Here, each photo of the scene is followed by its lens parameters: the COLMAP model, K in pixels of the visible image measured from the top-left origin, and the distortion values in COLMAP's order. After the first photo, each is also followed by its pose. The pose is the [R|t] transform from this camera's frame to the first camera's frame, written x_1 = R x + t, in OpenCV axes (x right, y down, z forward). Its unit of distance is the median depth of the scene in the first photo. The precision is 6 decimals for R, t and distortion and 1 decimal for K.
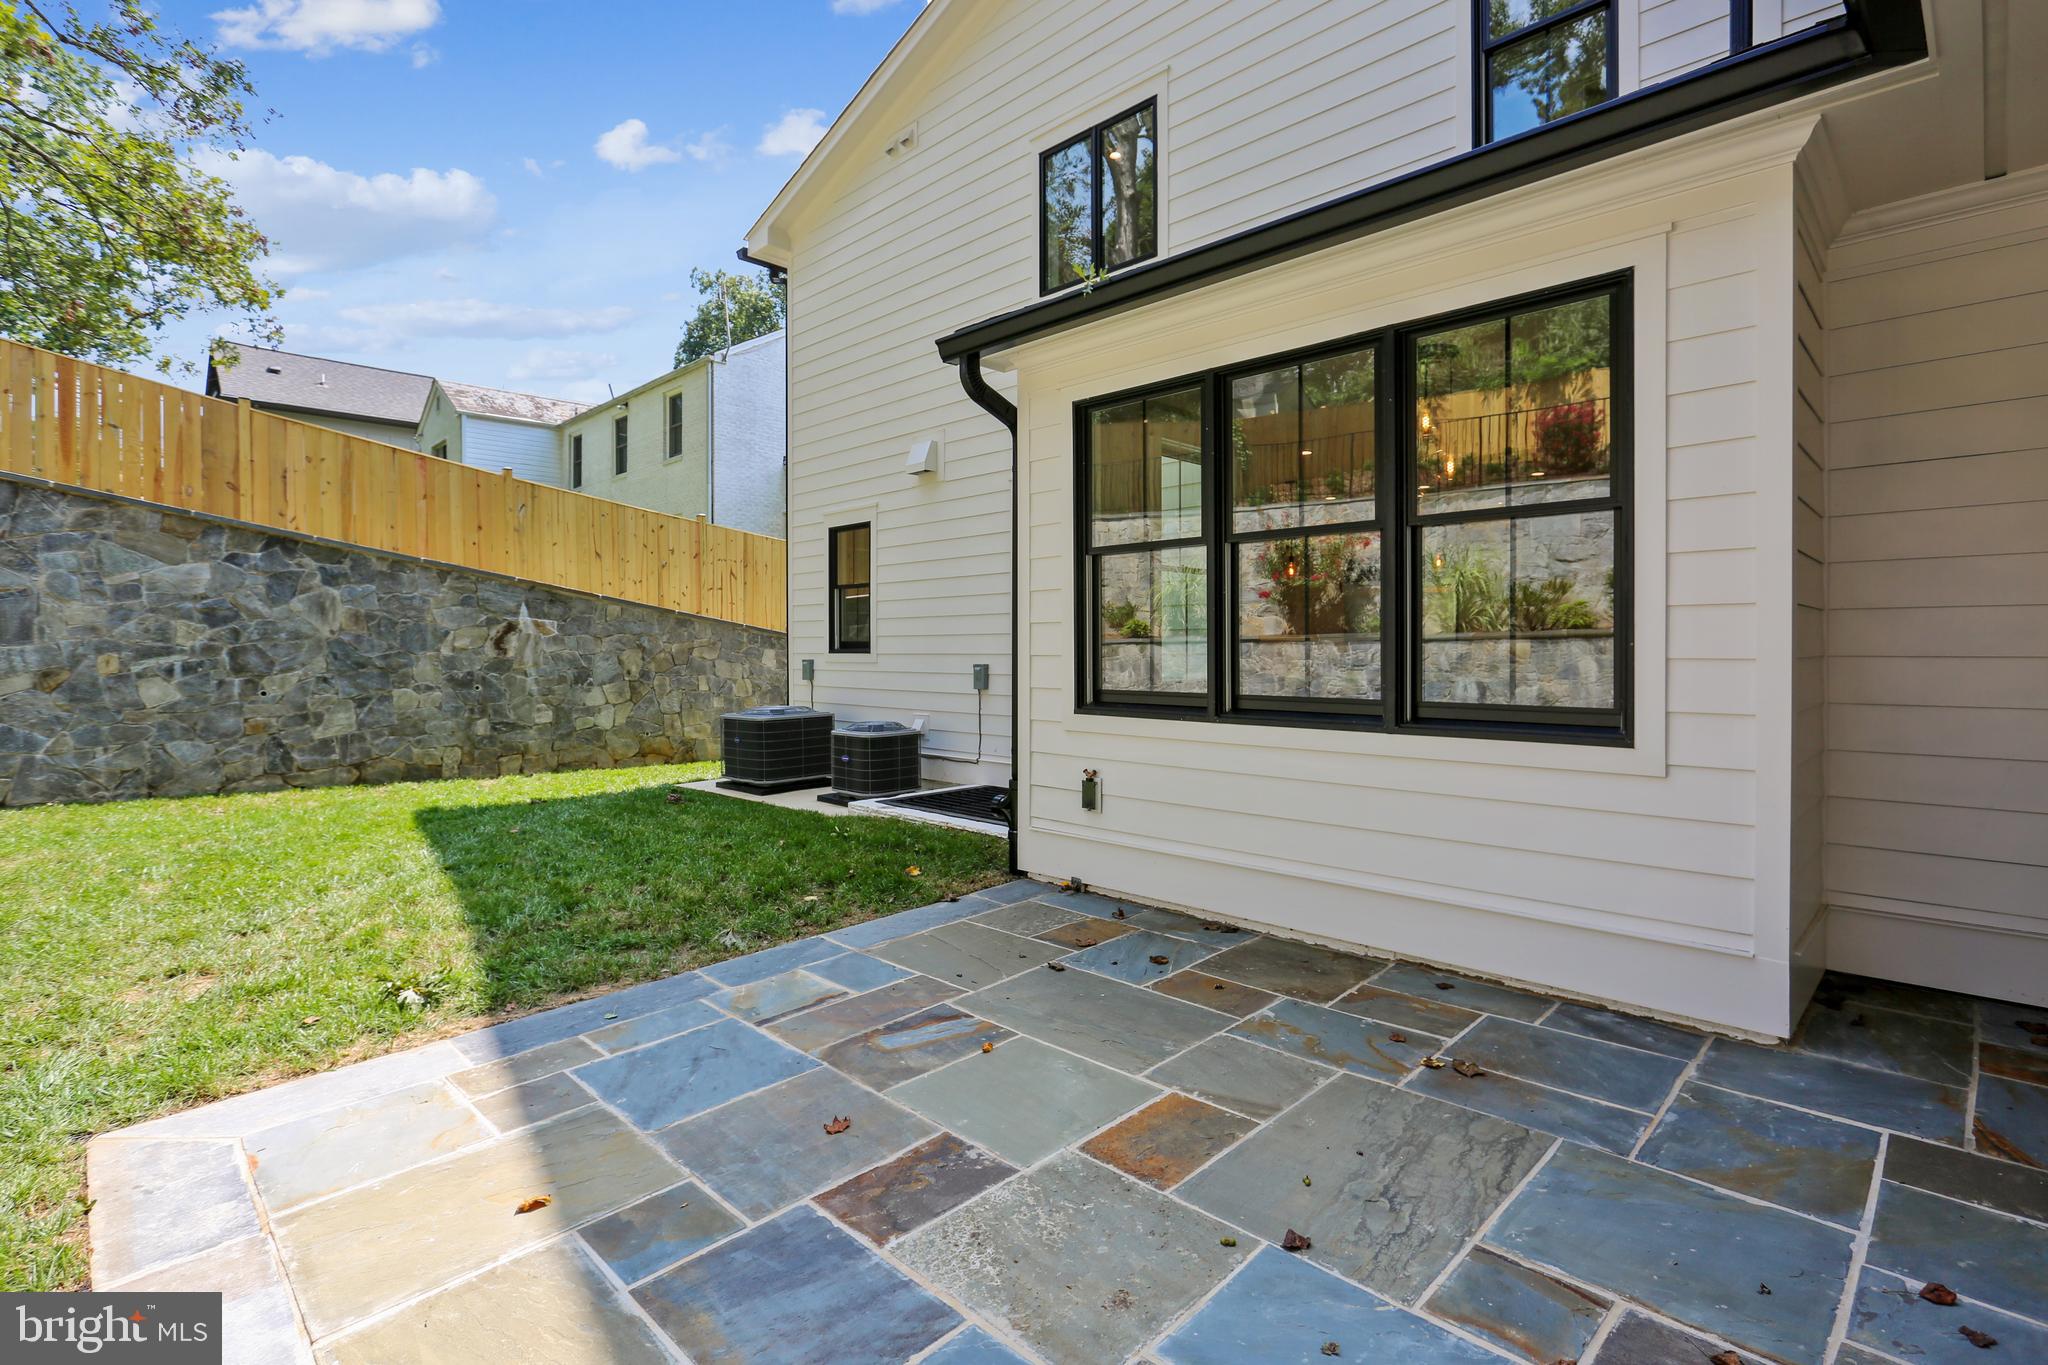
lens RADIAL K [[971.2, 0, 1022.4], [0, 971.2, 657.6], [0, 0, 1]] dist [-0.009844, 0.000160]
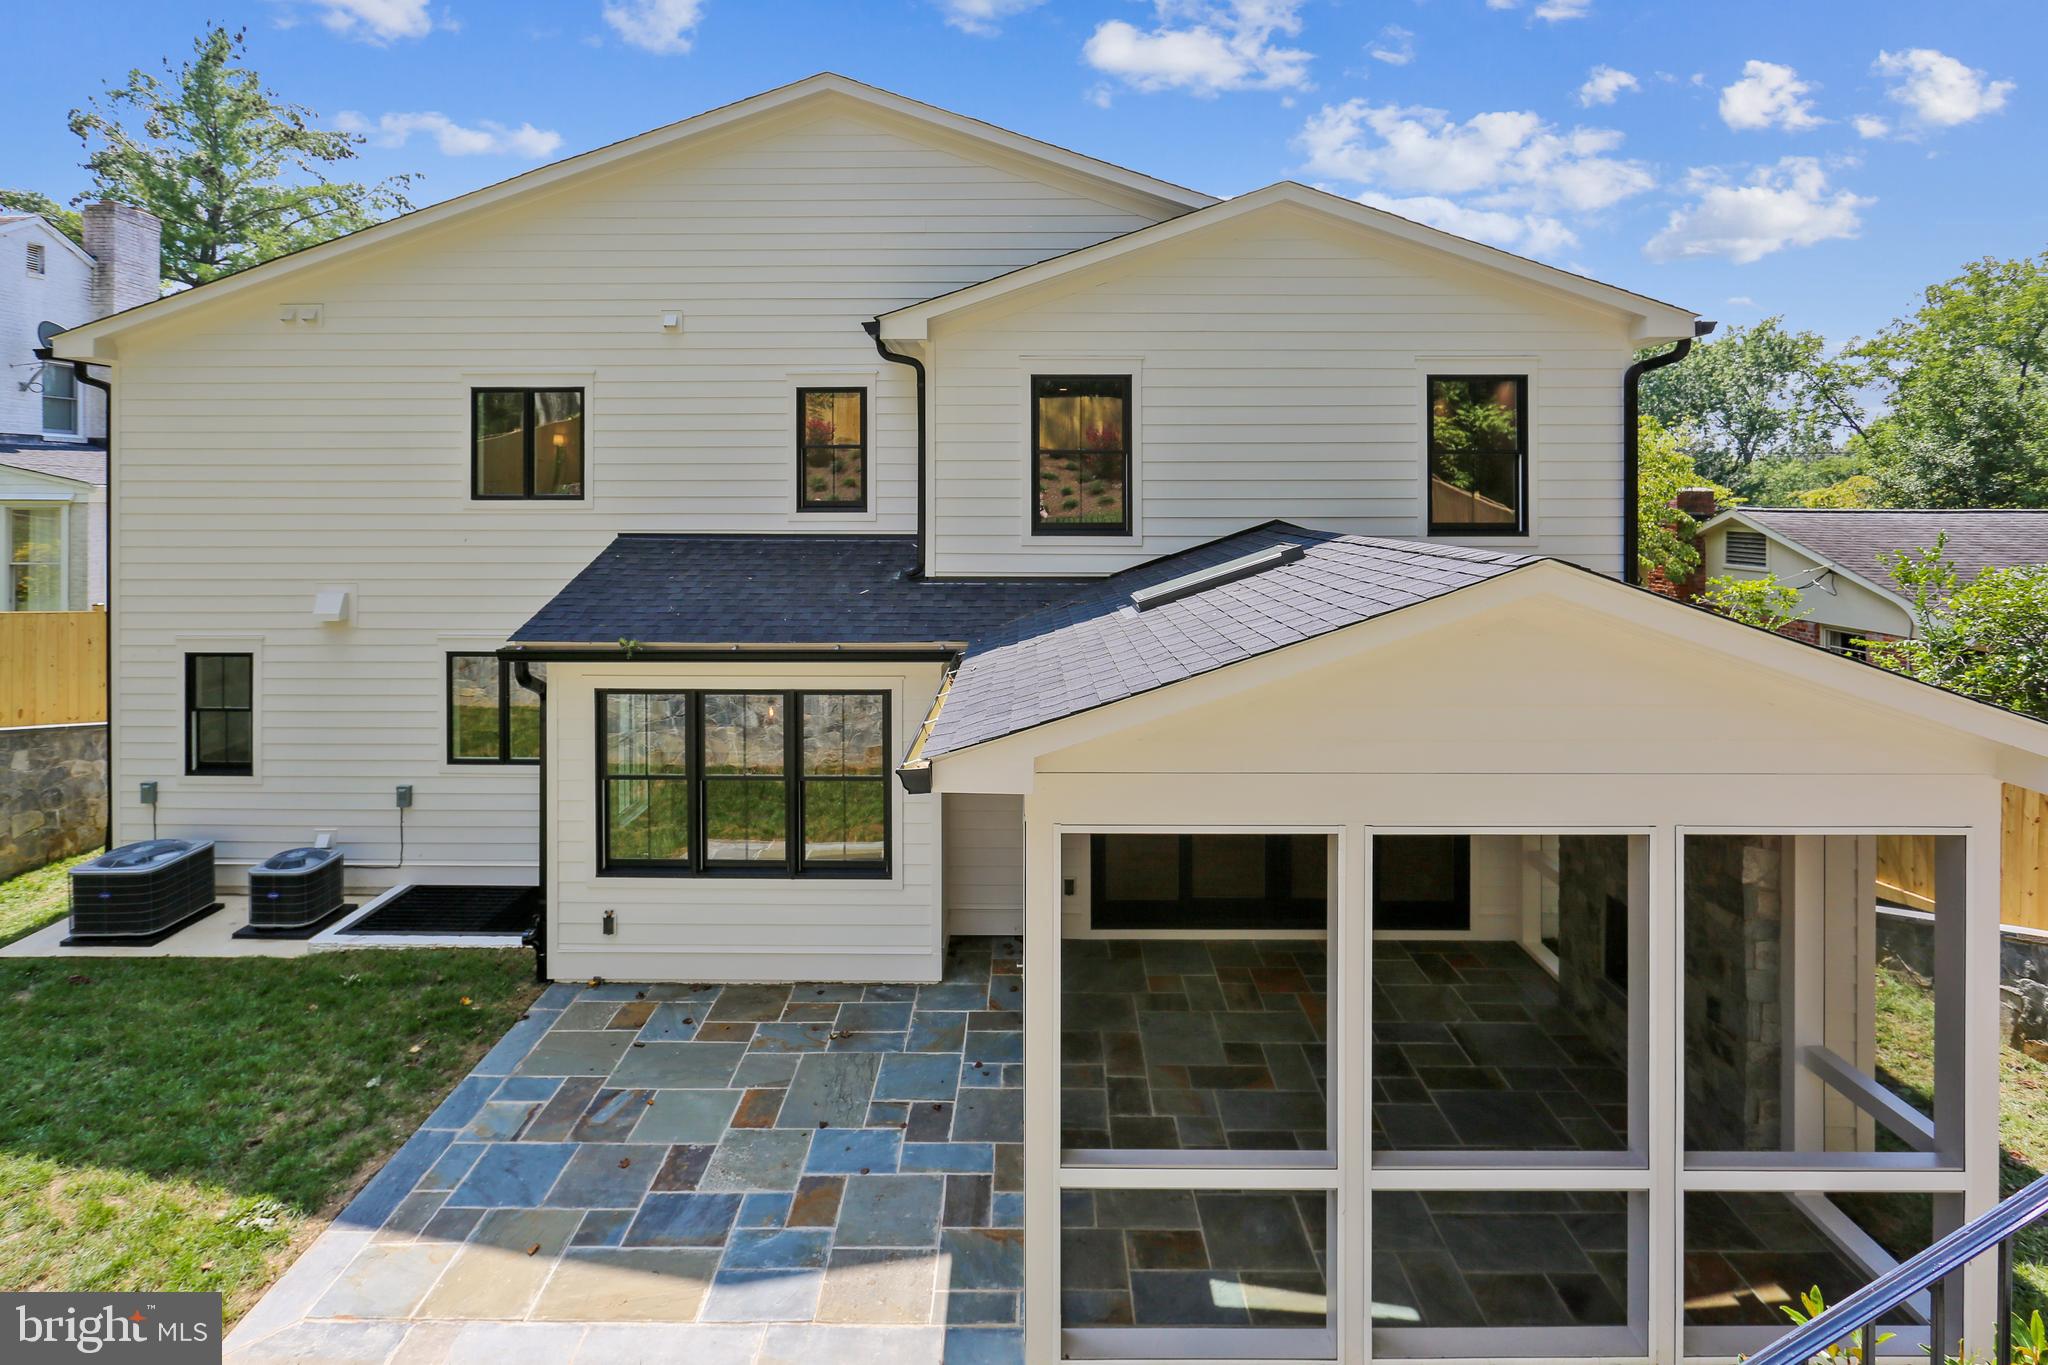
lens RADIAL K [[1019.7, 0, 1020.5], [0, 1019.7, 501.7], [0, 0, 1]] dist [-0.007126, 0.000028]
pose [[0.711137, 0.000191, 0.703053, -0.840654], [0.002076, 0.999995, -0.002371, -0.744459], [-0.703050, 0.003146, 0.711133, -0.950902]]
